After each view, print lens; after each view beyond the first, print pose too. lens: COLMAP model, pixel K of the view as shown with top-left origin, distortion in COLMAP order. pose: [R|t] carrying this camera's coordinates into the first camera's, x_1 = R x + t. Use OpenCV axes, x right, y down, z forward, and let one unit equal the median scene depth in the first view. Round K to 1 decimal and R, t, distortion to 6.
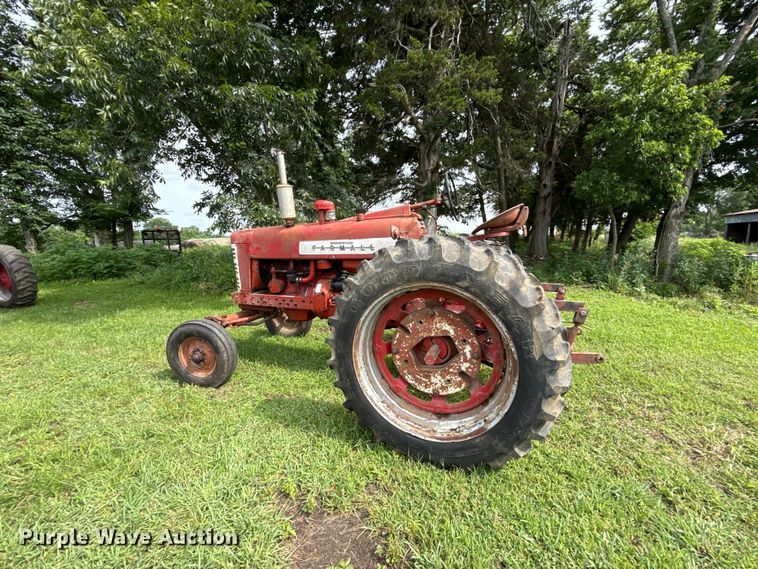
lens RADIAL K [[299.6, 0, 379.1], [0, 299.6, 285.0], [0, 0, 1]] dist [-0.003616, 0.001384]
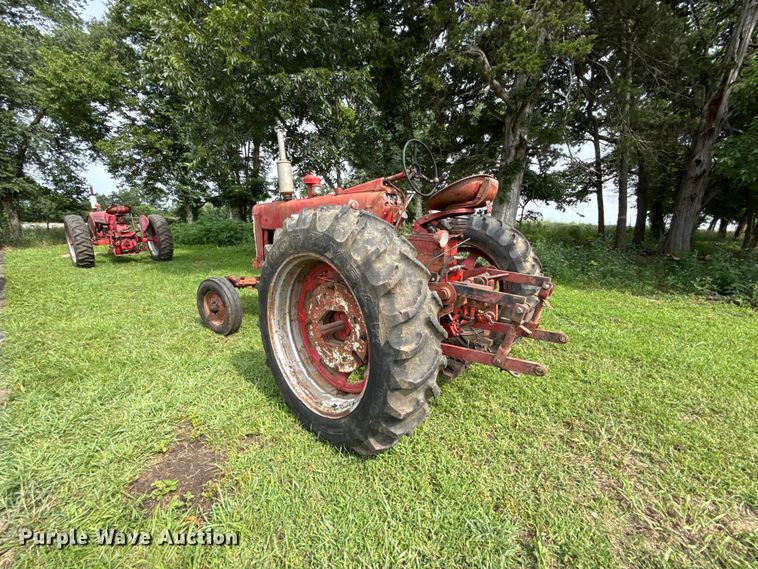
lens RADIAL K [[299.6, 0, 379.4], [0, 299.6, 285.0], [0, 0, 1]] dist [-0.003616, 0.001384]
pose [[0.937670, 0.109403, -0.329858, 0.406015], [-0.093554, 0.993581, 0.063596, 0.007875], [0.334698, -0.028773, 0.941886, 0.085705]]
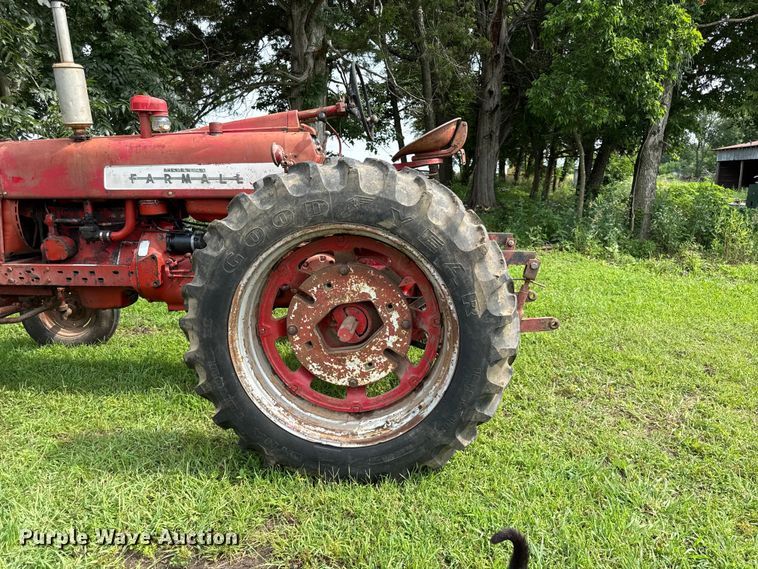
lens RADIAL K [[532.4, 0, 380.9], [0, 532.4, 287.4], [0, 0, 1]] dist [0.040308, -0.048028]
pose [[0.955786, -0.044814, 0.290627, -0.068334], [0.030335, 0.998073, 0.054139, 0.044108], [-0.292493, -0.042929, 0.955304, -0.140461]]
